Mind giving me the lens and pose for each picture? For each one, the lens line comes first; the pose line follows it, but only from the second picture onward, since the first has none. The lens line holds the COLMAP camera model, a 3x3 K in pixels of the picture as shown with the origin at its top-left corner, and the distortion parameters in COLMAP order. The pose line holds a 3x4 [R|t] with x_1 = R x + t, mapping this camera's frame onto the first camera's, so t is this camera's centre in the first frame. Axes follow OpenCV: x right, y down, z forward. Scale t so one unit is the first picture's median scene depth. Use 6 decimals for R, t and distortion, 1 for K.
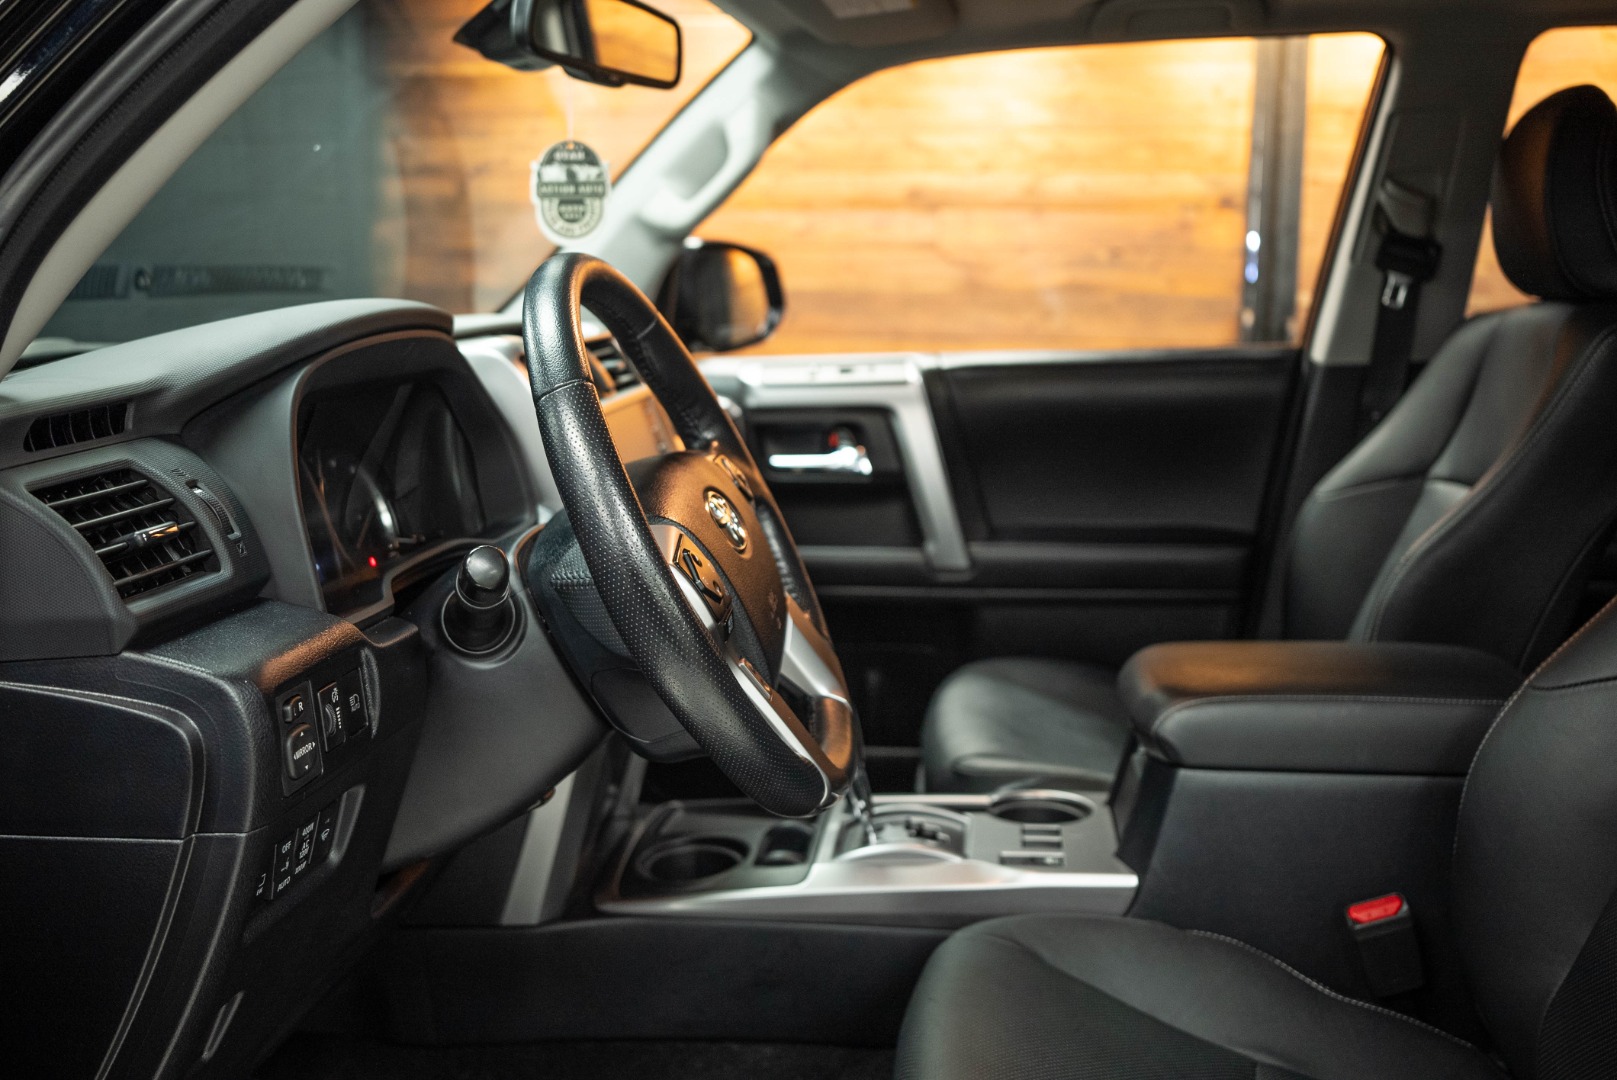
lens RADIAL K [[1608.0, 0, 809.0], [0, 1608.0, 532.4], [0, 0, 1]] dist [-0.032429, -0.001121]
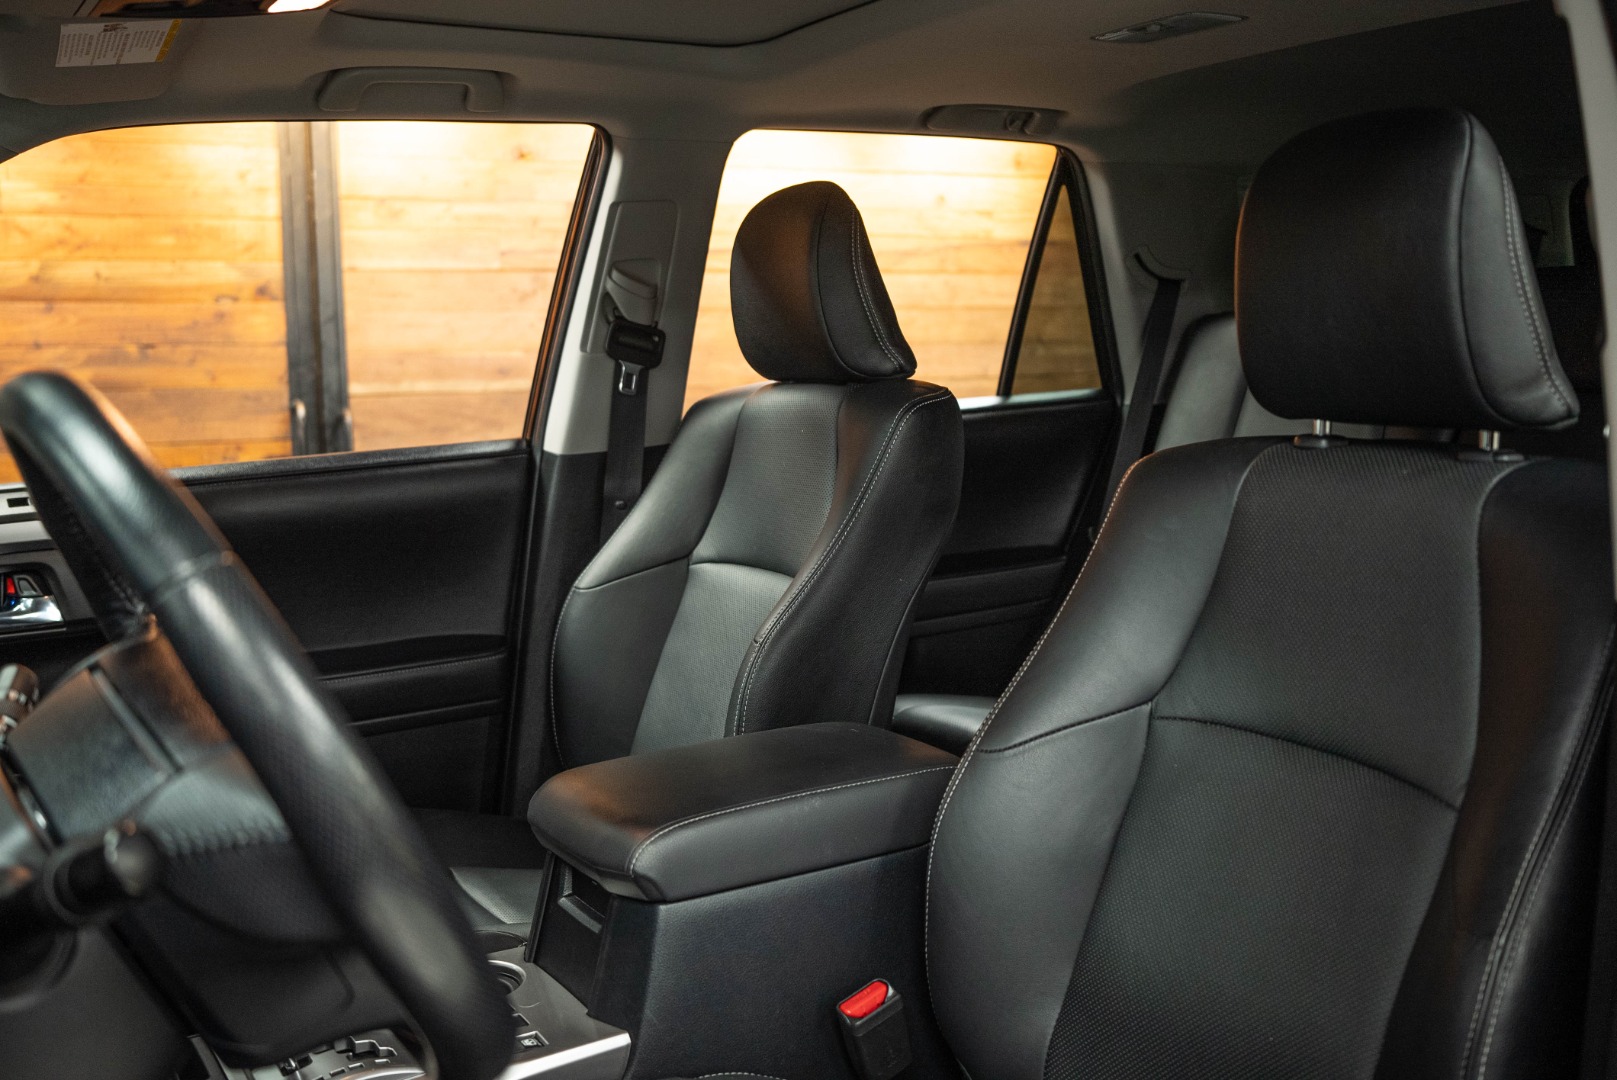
lens RADIAL K [[1604.7, 0, 808.5], [0, 1604.7, 540.0], [0, 0, 1]] dist [-0.032580, 0.008281]
pose [[0.798241, -0.095573, 0.594707, -0.153335], [0.123849, 0.992278, -0.006771, -0.029063], [-0.589468, 0.079059, 0.803914, 0.131471]]
